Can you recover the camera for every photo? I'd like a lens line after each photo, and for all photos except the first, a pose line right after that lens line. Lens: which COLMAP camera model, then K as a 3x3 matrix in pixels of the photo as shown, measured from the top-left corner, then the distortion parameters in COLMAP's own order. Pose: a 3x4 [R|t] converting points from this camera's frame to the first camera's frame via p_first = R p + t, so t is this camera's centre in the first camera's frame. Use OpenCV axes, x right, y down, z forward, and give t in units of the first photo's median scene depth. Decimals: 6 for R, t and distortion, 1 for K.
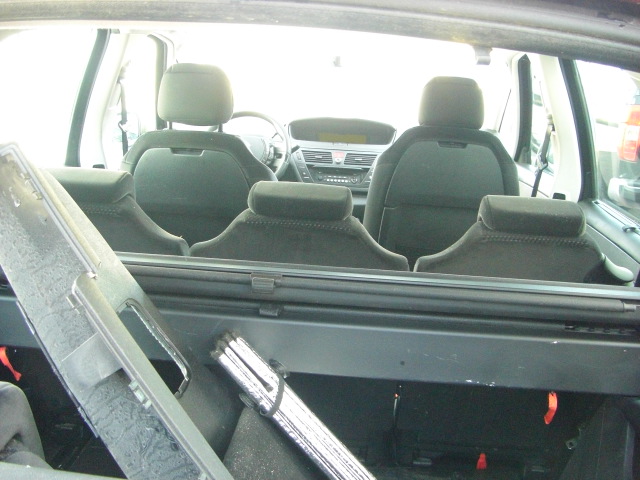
lens RADIAL K [[717.9, 0, 320.2], [0, 717.9, 239.7], [0, 0, 1]] dist [-0.141576, 0.000000]
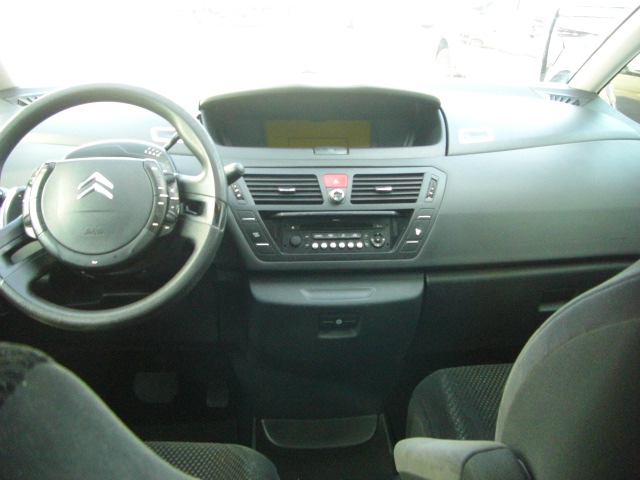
lens RADIAL K [[717.9, 0, 320.0], [0, 717.9, 241.7], [0, 0, 1]] dist [-0.141576, 0.000000]
pose [[0.978505, -0.084261, 0.188224, -0.062167], [0.067727, 0.993396, 0.092616, -0.122745], [-0.194785, -0.077878, 0.977749, 0.605307]]
